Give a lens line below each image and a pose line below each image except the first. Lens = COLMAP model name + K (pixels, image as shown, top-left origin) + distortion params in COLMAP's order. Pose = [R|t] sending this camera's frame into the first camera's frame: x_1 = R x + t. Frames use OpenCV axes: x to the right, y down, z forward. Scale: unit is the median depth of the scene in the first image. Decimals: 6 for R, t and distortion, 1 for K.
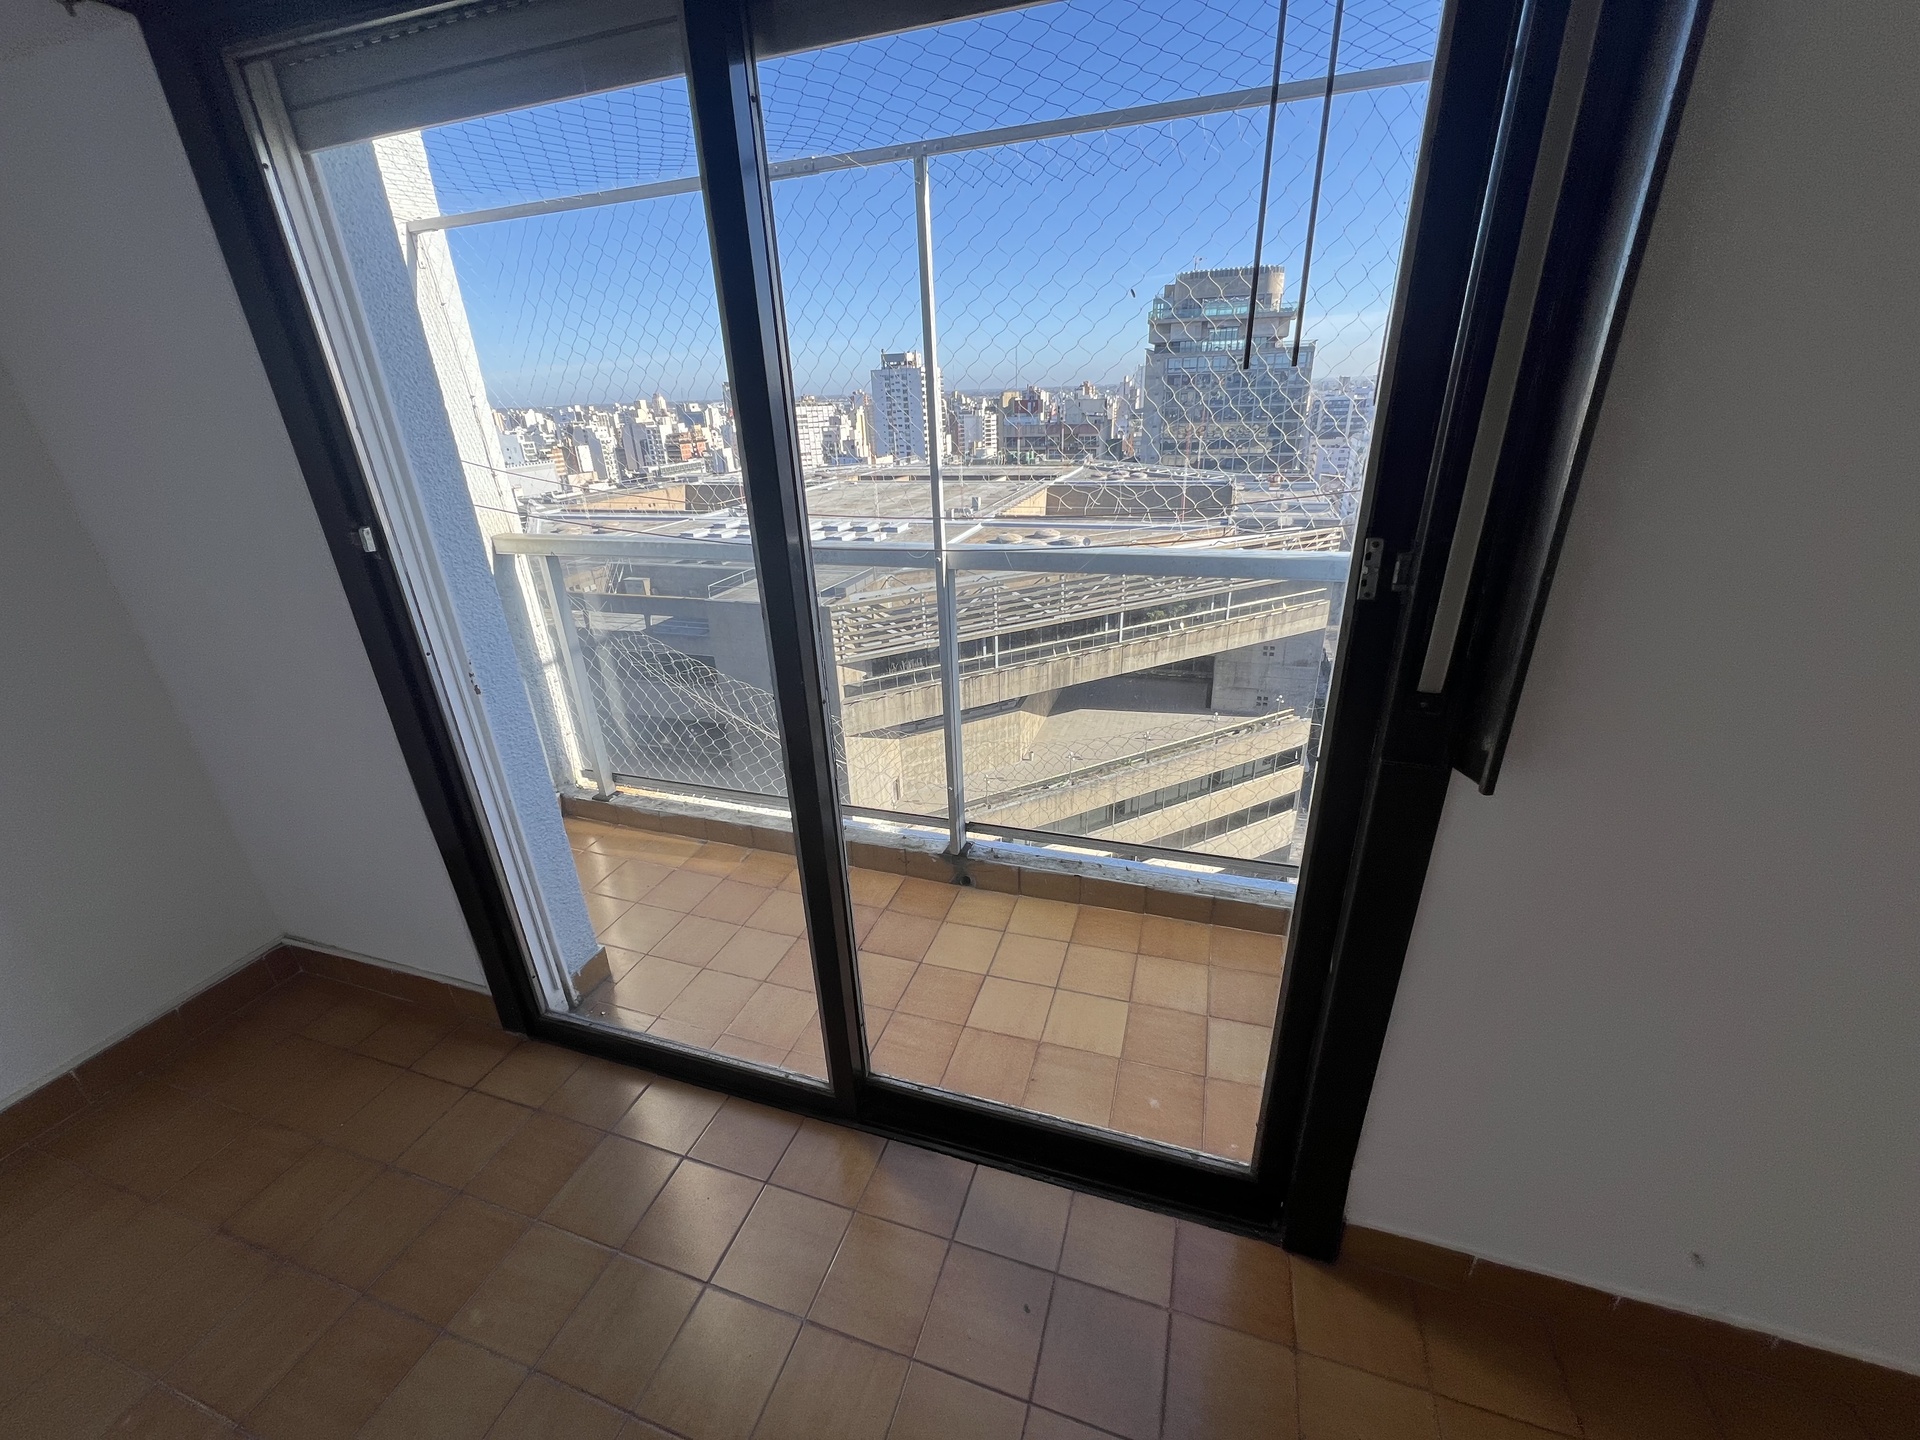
lens RADIAL K [[762.1, 0, 963.8], [0, 762.1, 723.1], [0, 0, 1]] dist [-0.001290, -0.000147]
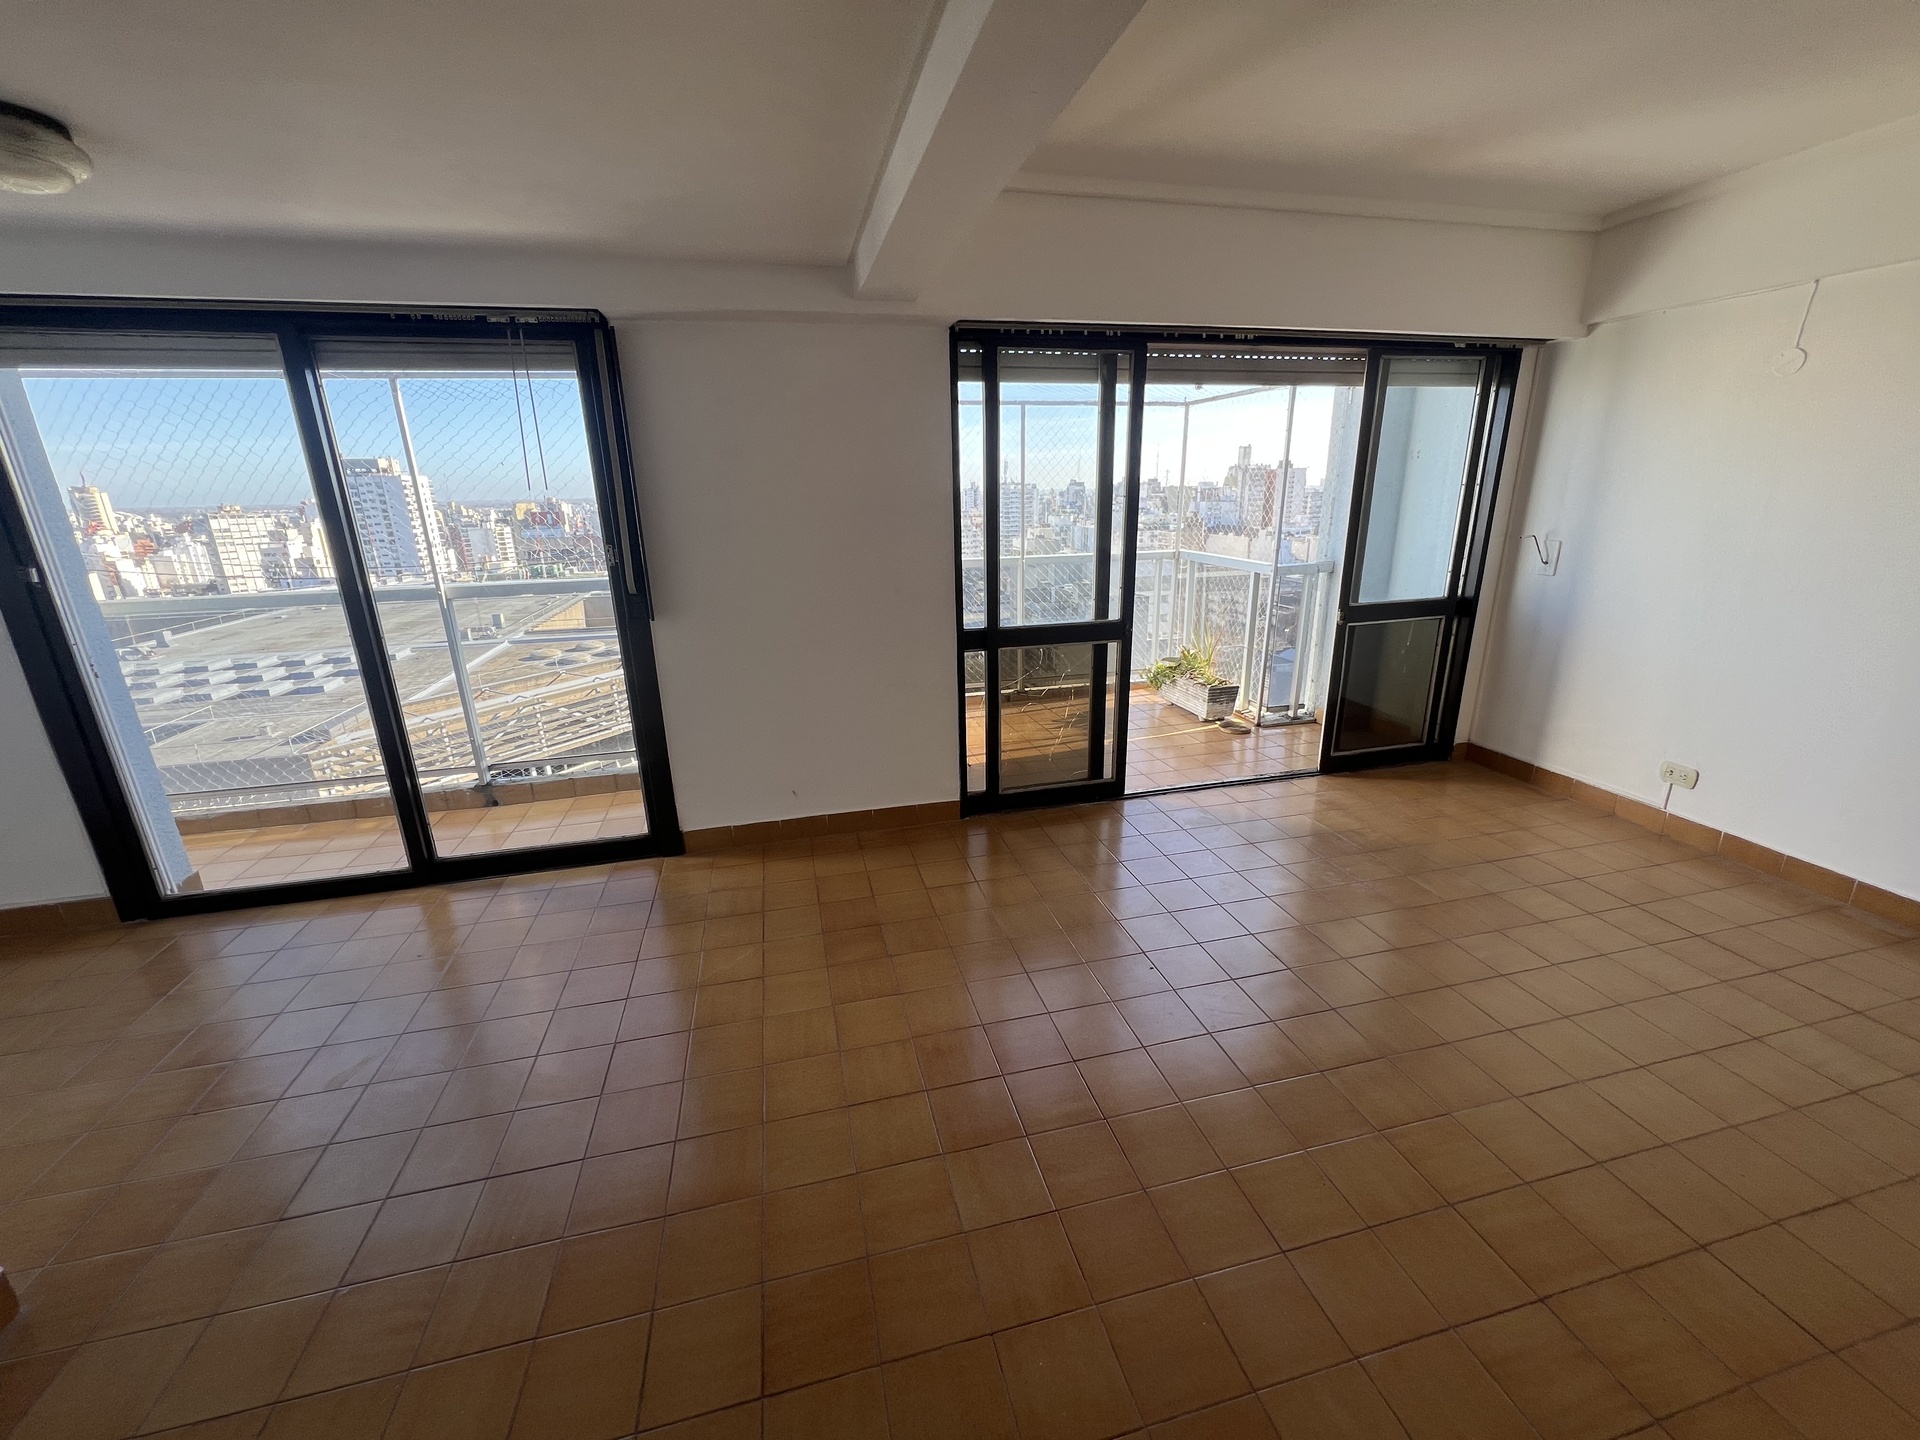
lens RADIAL K [[762.1, 0, 966.0], [0, 762.1, 722.9], [0, 0, 1]] dist [-0.001290, -0.000147]
pose [[0.844526, -0.138955, 0.517172, 0.000822], [0.205767, 0.975812, -0.073829, 0.012540], [-0.494404, 0.168767, 0.852691, -0.027938]]
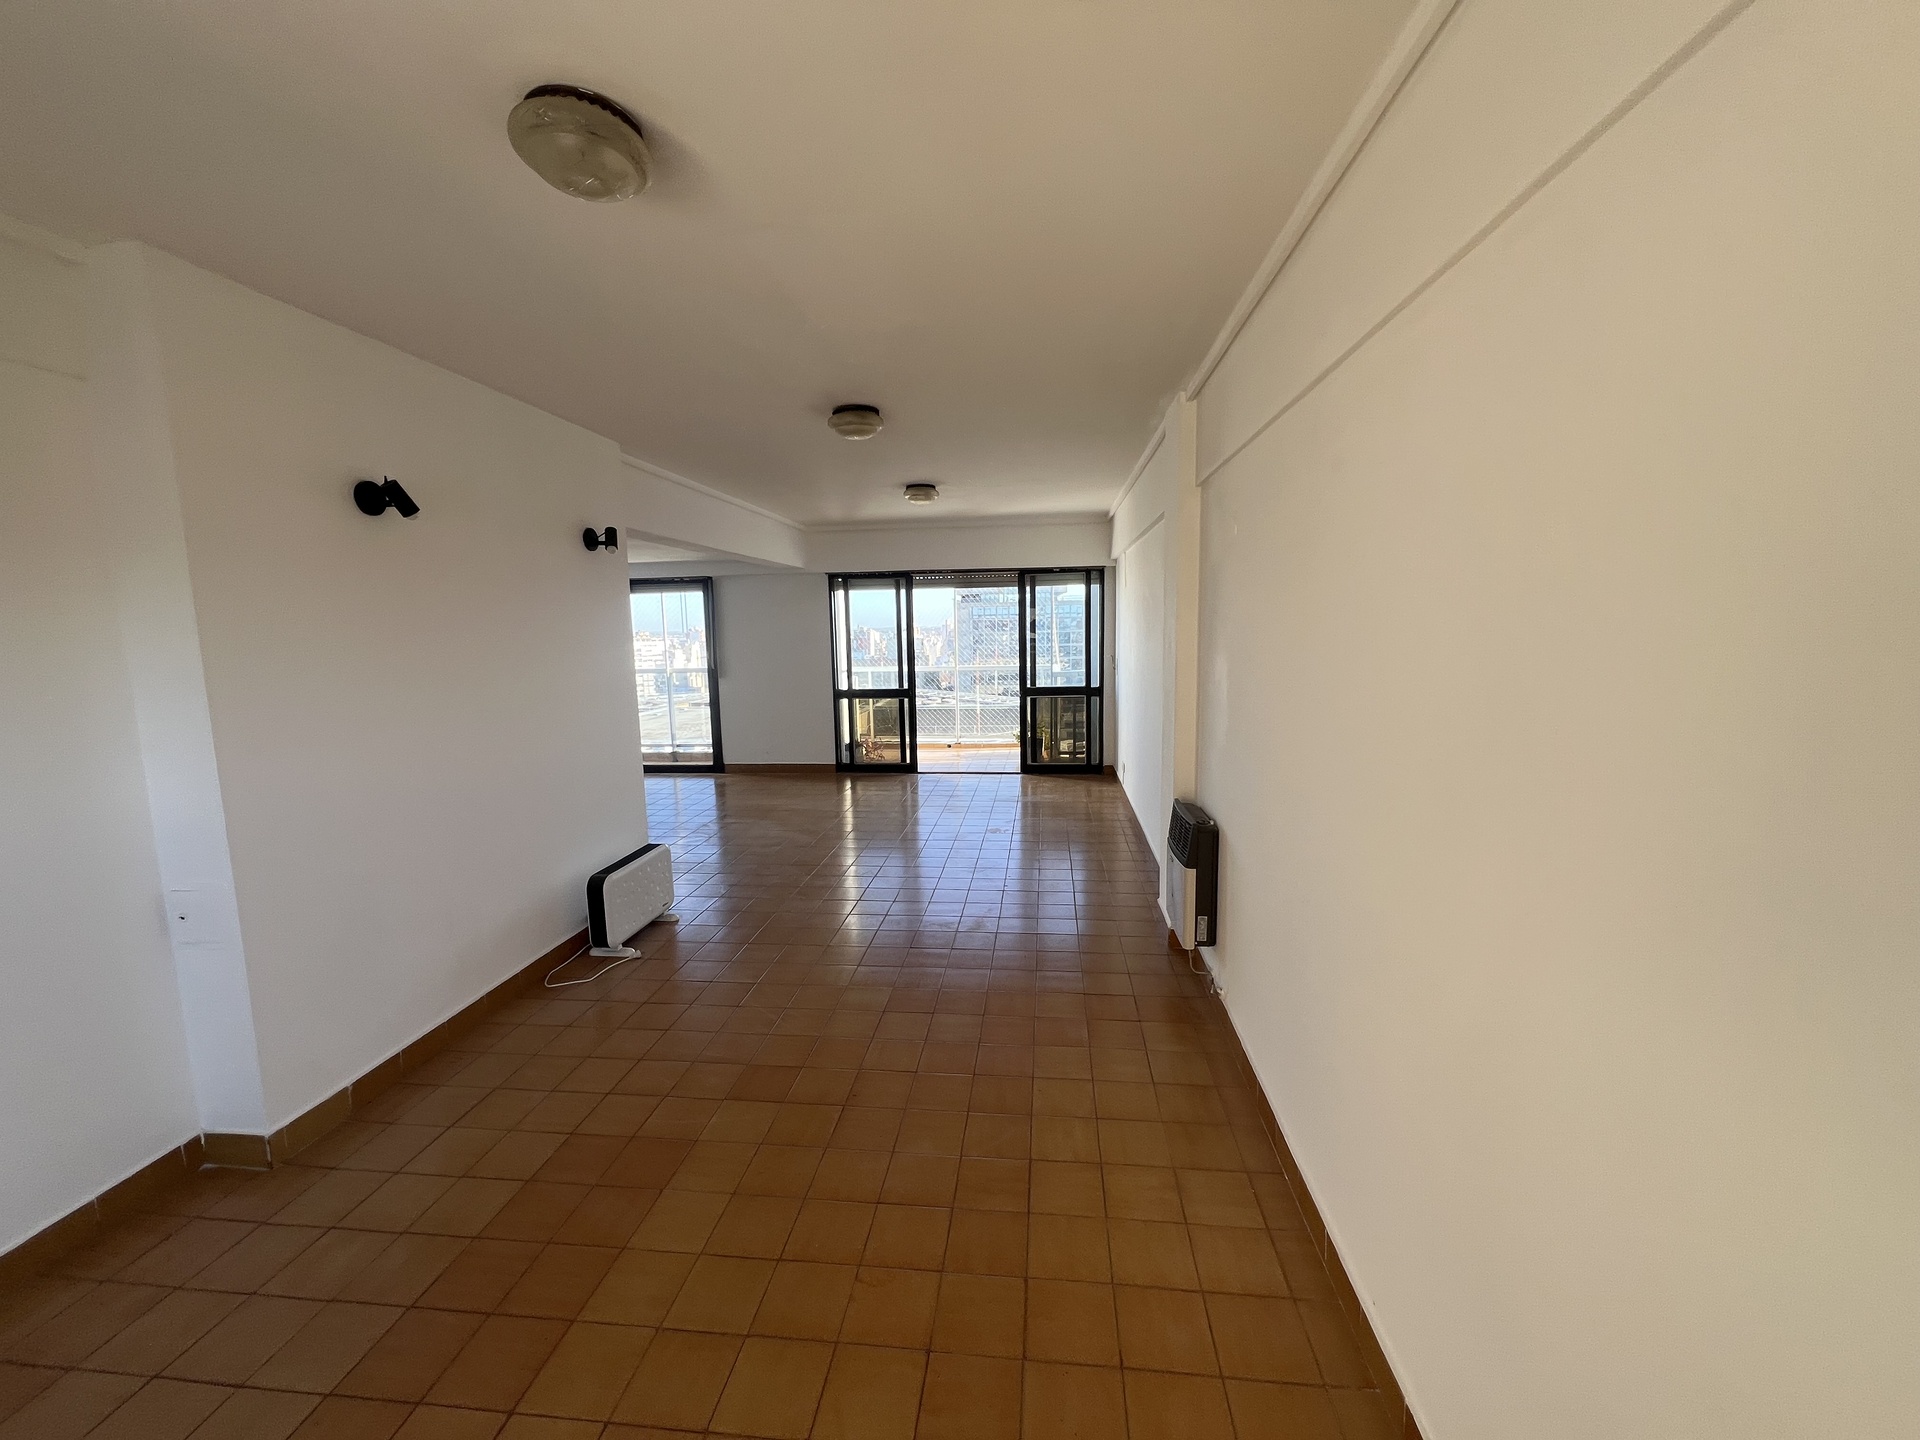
lens RADIAL K [[762.1, 0, 963.5], [0, 762.1, 729.9], [0, 0, 1]] dist [-0.001290, -0.000147]
pose [[0.978019, -0.010767, 0.208238, 0.025971], [0.068352, 0.960041, -0.271384, 0.048510], [-0.196995, 0.279653, 0.939674, -0.114323]]
